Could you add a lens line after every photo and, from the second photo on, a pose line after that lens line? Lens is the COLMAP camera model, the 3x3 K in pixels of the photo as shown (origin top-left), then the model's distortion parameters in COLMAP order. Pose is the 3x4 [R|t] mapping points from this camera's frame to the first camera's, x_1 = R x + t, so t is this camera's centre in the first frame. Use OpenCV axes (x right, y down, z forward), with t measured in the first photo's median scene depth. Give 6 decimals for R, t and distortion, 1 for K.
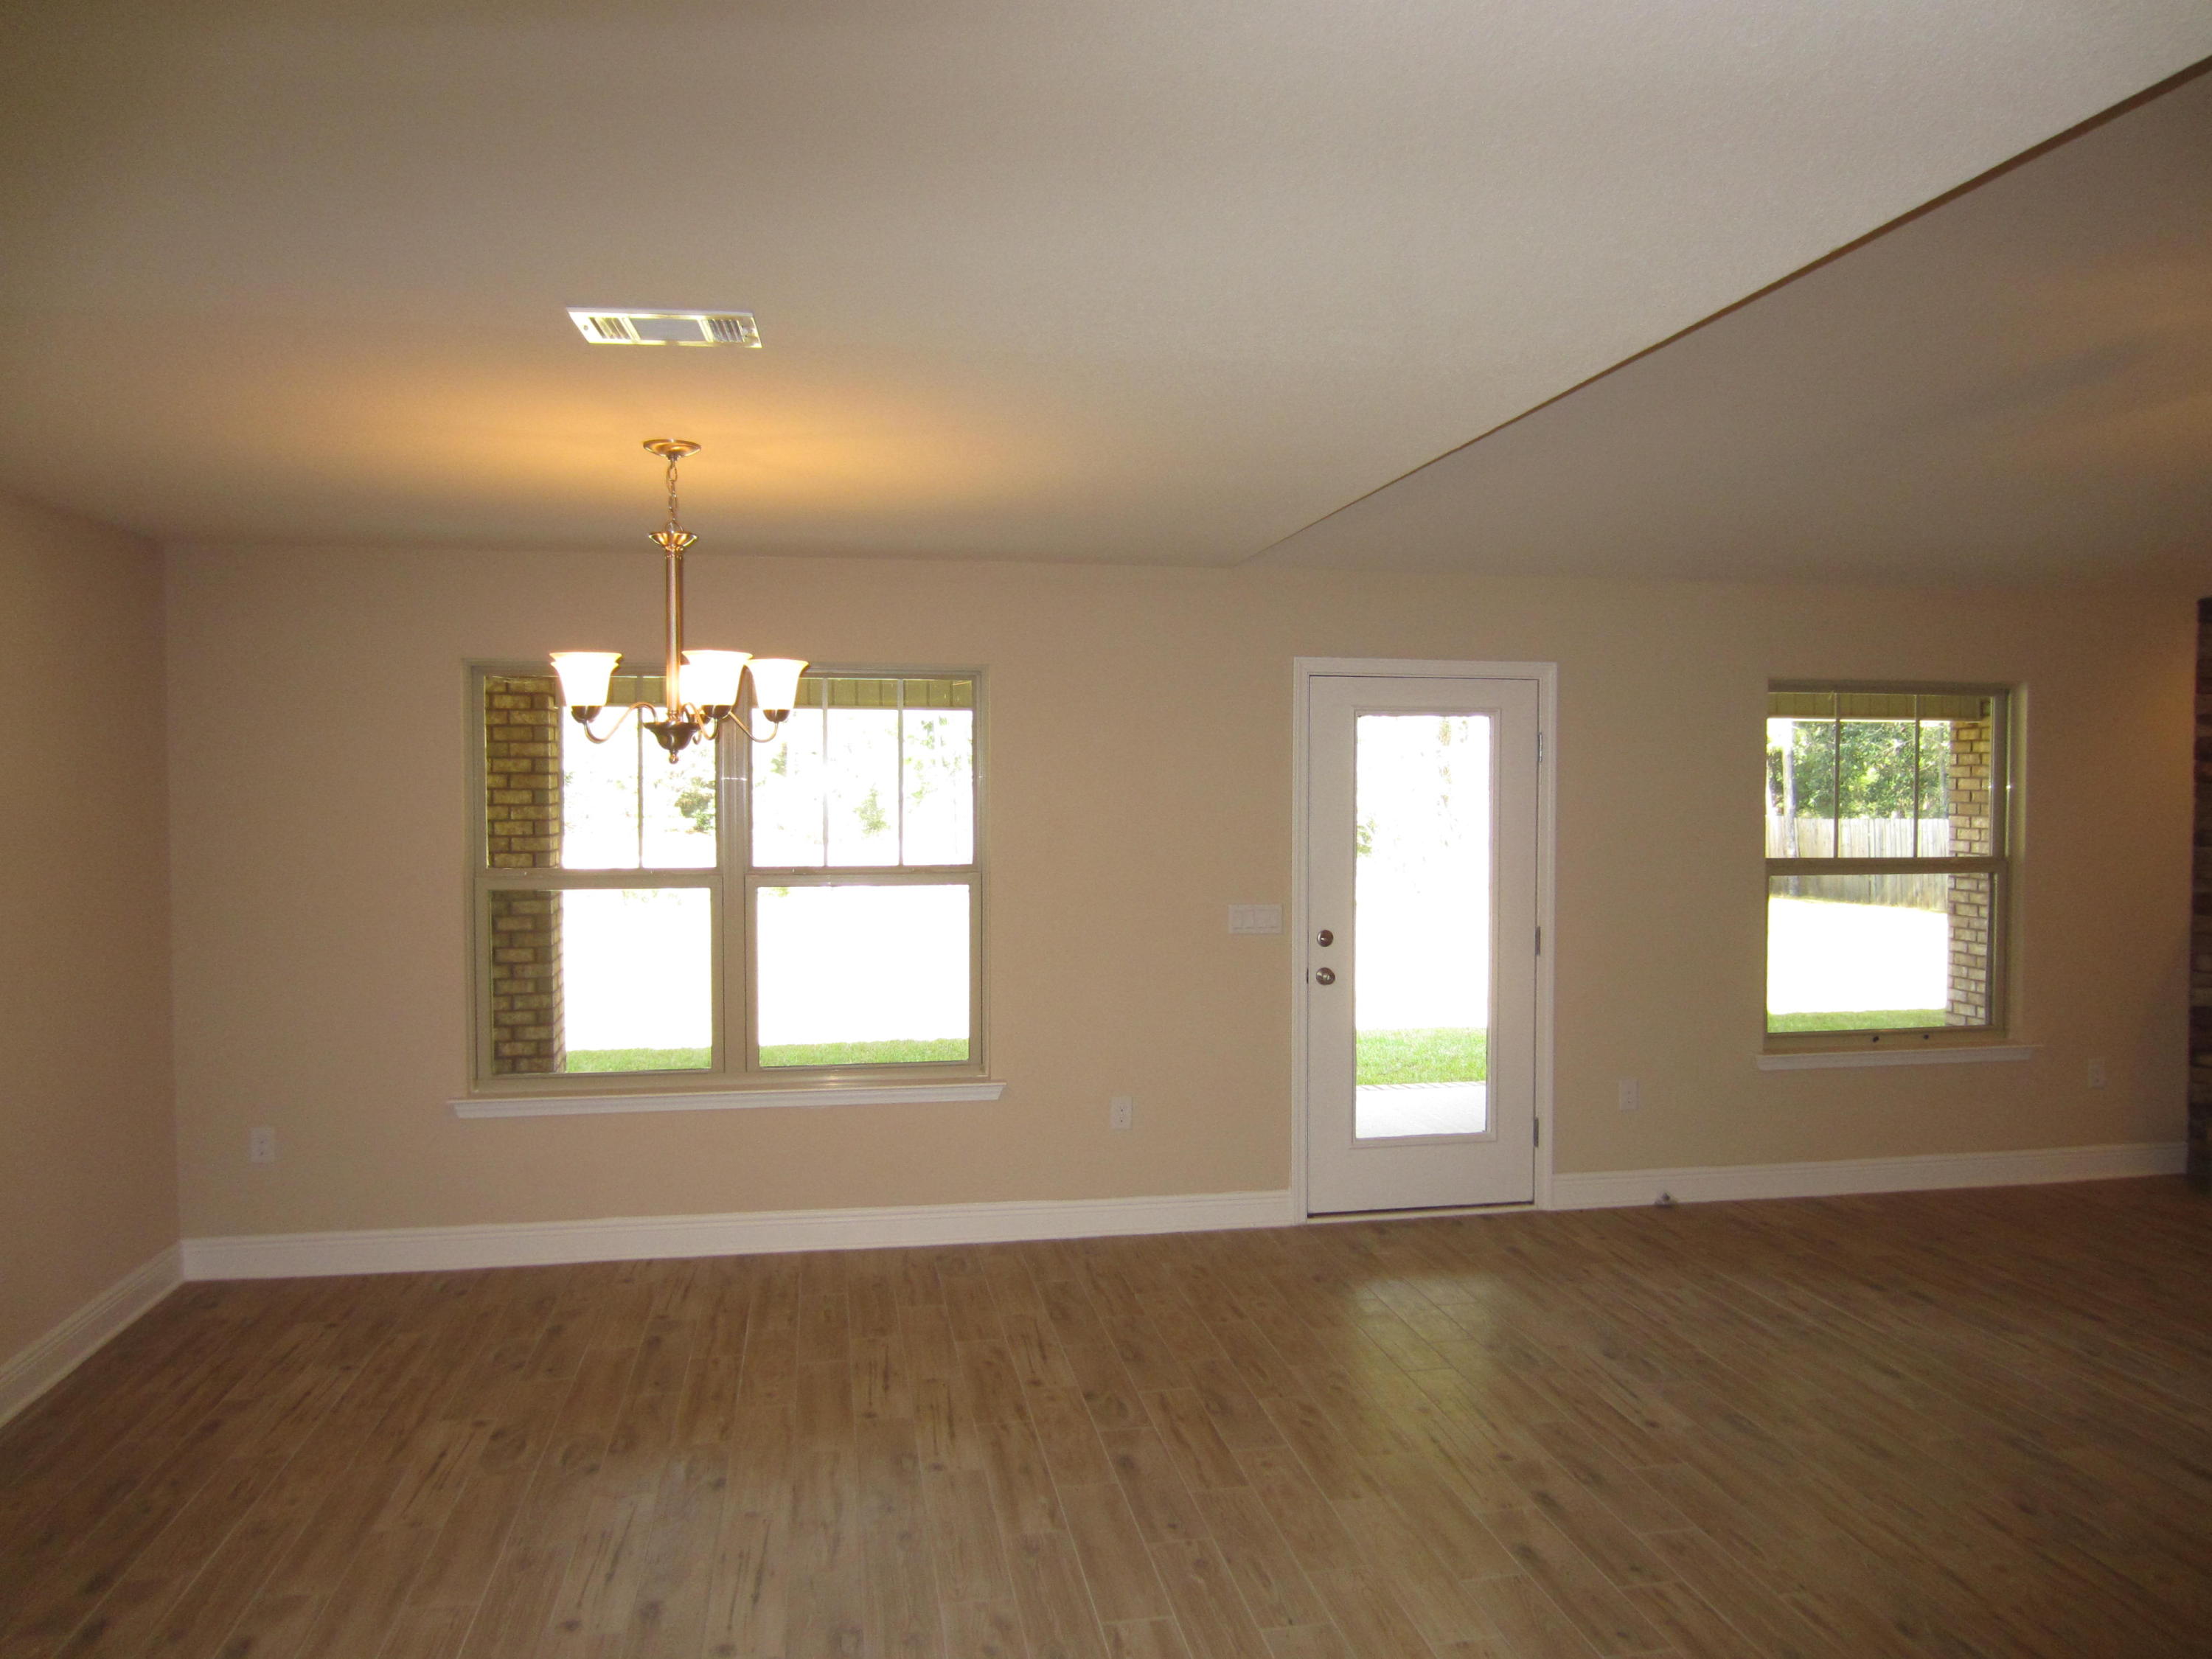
lens RADIAL K [[1551.5, 0, 1096.5], [0, 1551.5, 836.1], [0, 0, 1]] dist [-0.029287, 0.002167]
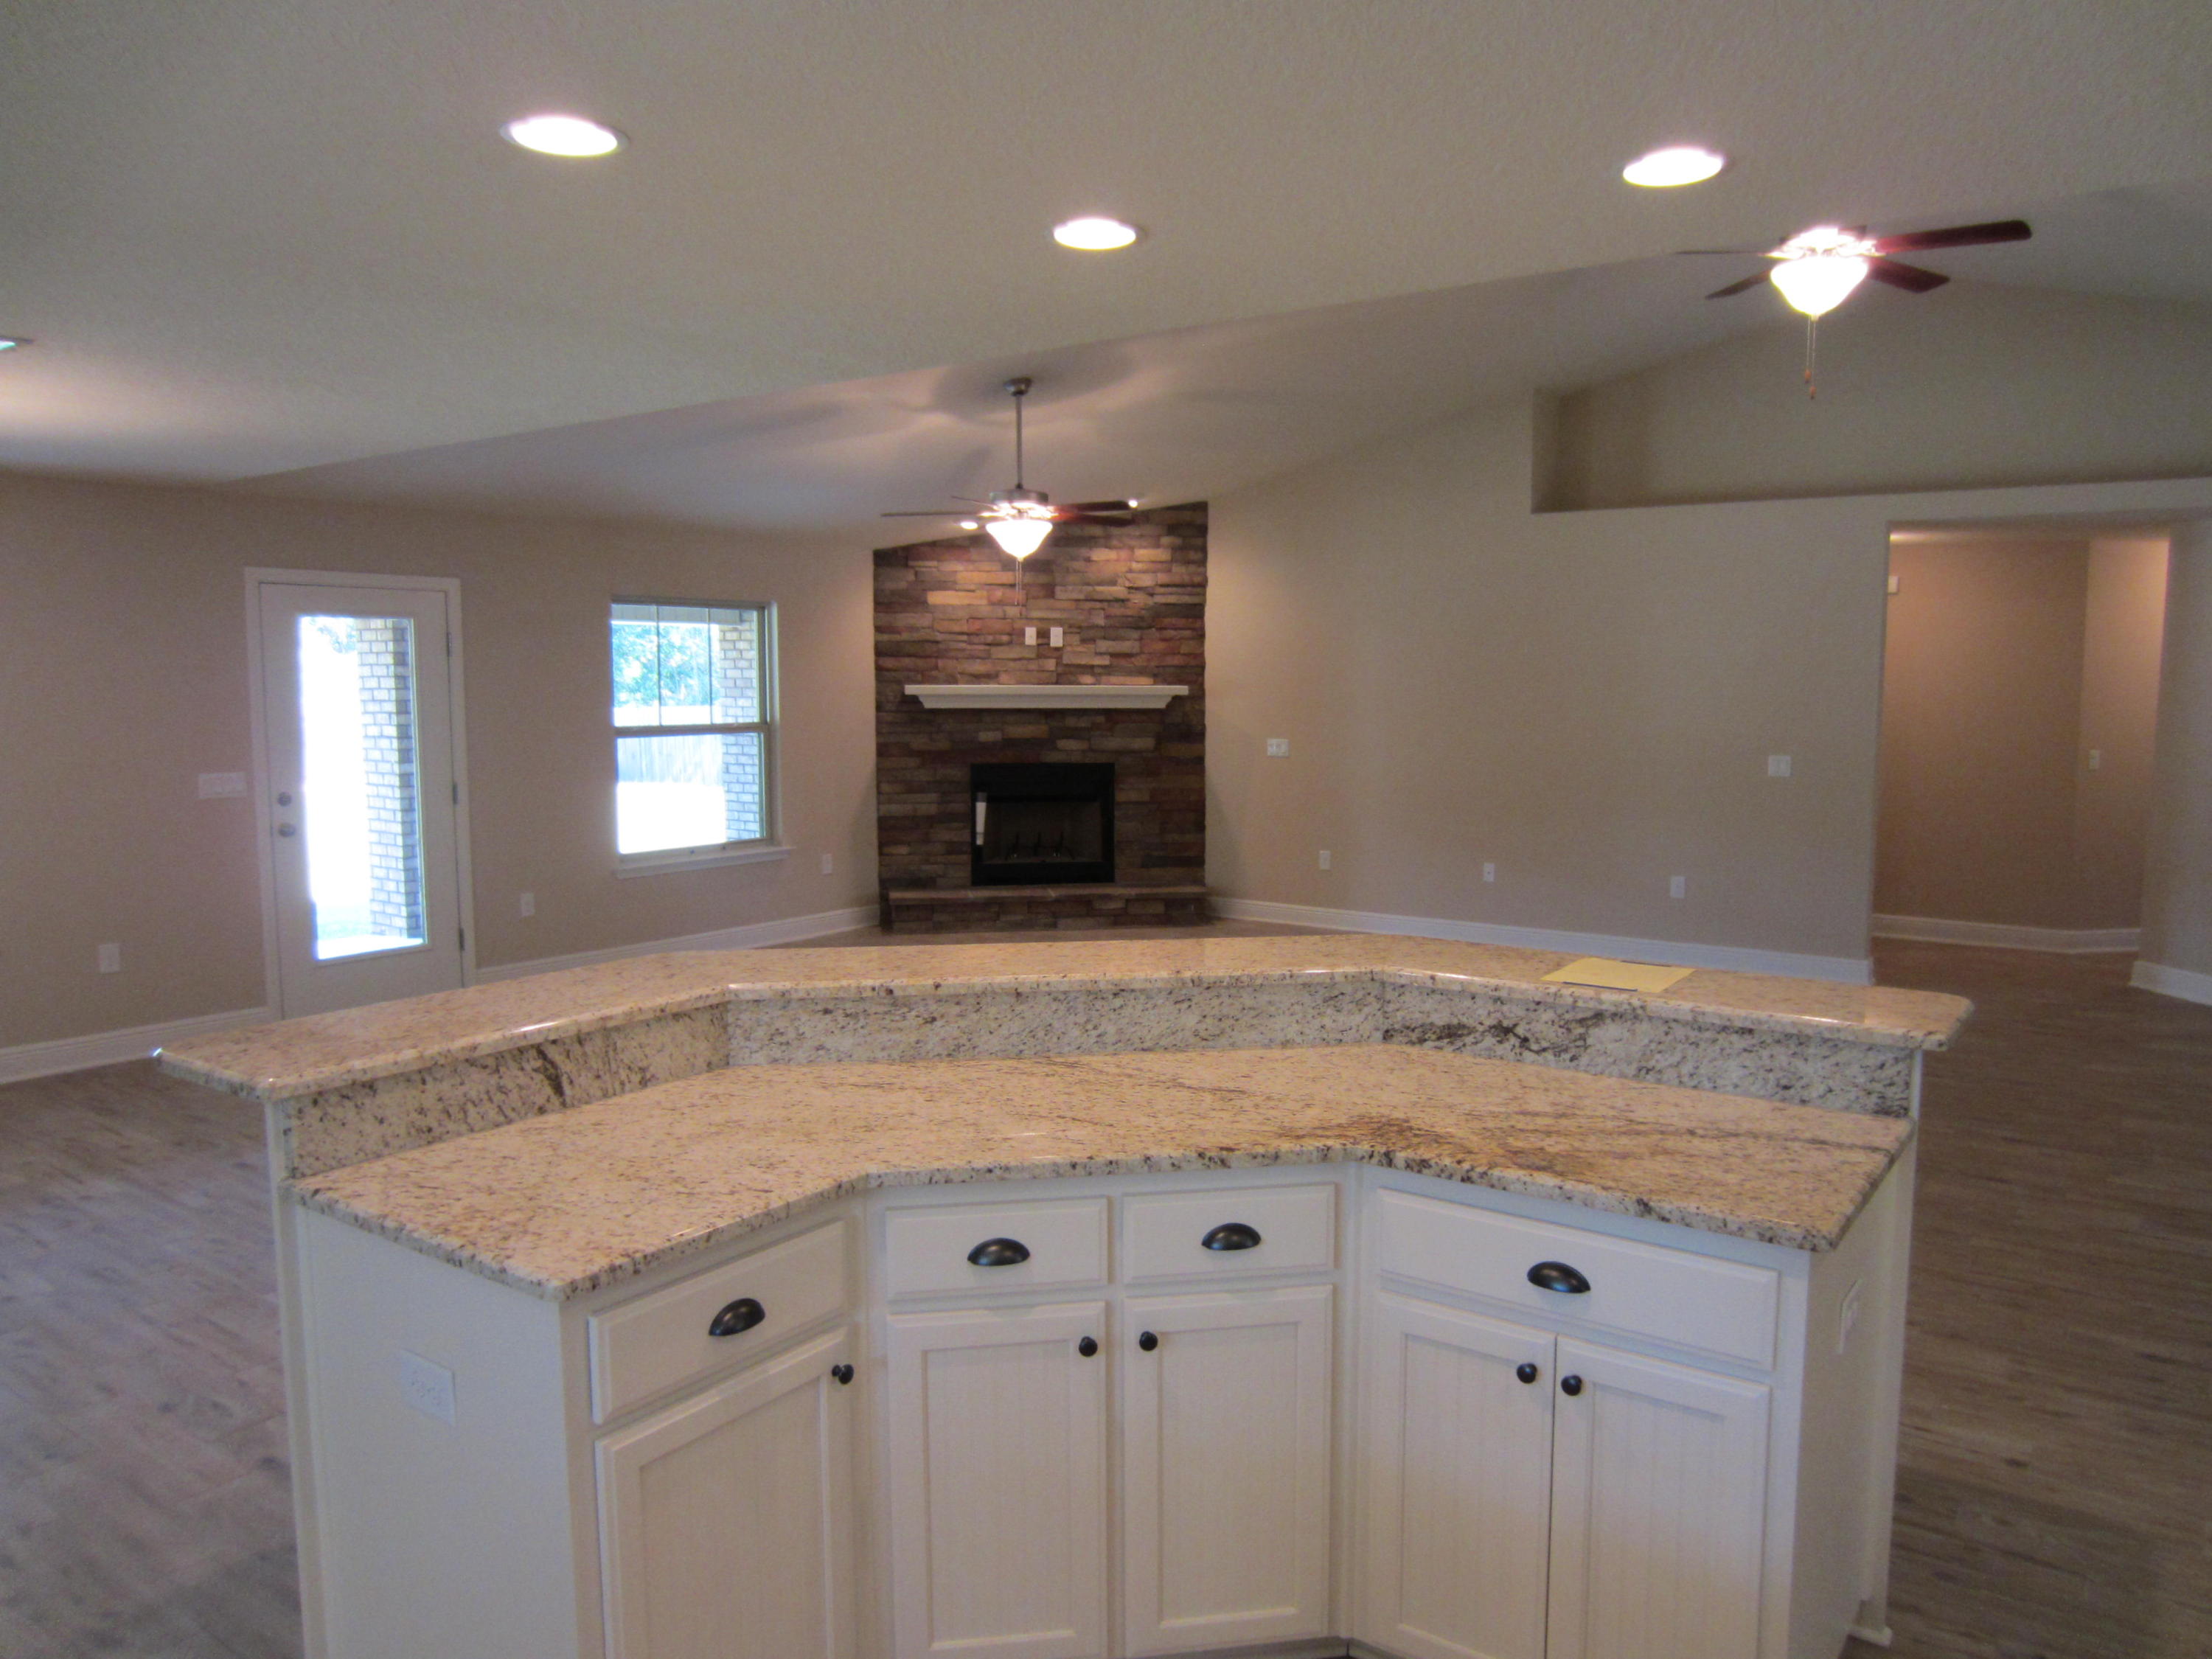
lens RADIAL K [[1551.5, 0, 1096.5], [0, 1551.5, 836.1], [0, 0, 1]] dist [-0.029287, 0.002167]
pose [[0.725381, -0.070282, 0.684751, -0.197249], [0.023483, 0.996722, 0.077426, 0.015111], [-0.687947, -0.040084, 0.724653, -0.287116]]
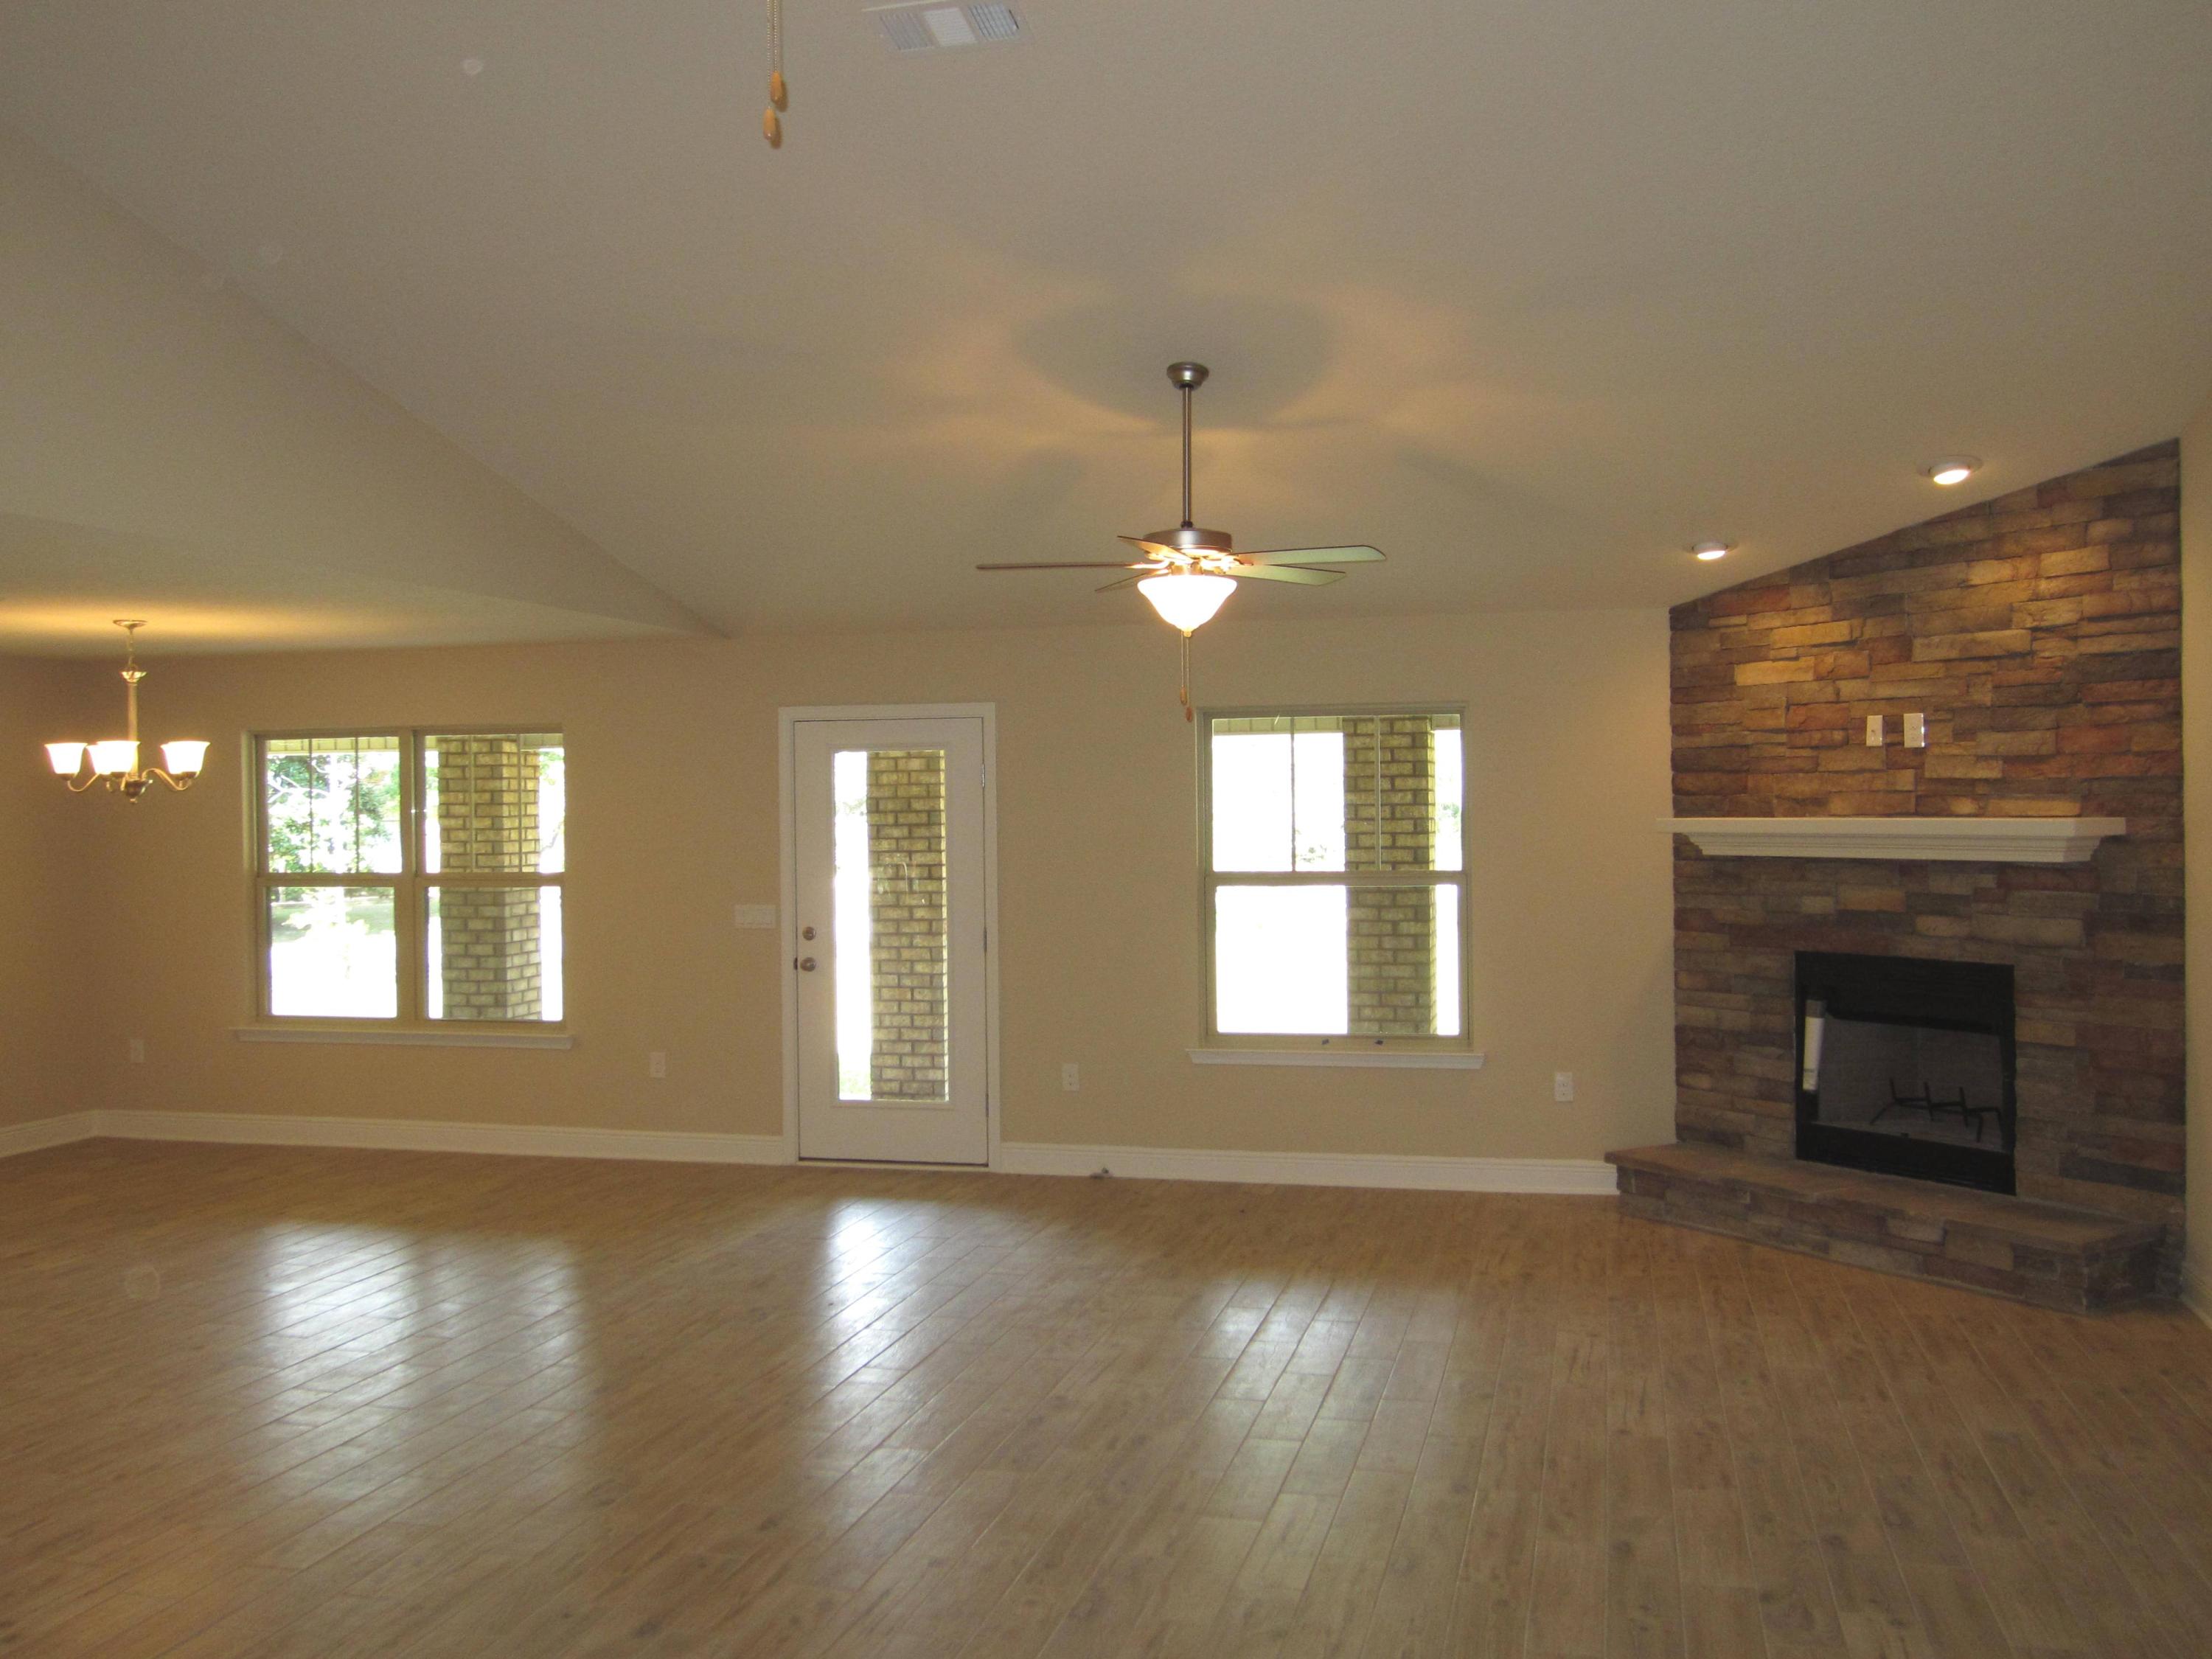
lens RADIAL K [[2010.8, 0, 1101.8], [0, 2010.8, 826.2], [0, 0, 1]] dist [-0.043340, 0.008663]
pose [[0.907238, -0.007083, -0.420557, 0.925428], [-0.002351, 0.999757, -0.021908, 0.014011], [0.420610, 0.020864, 0.907001, -0.314947]]
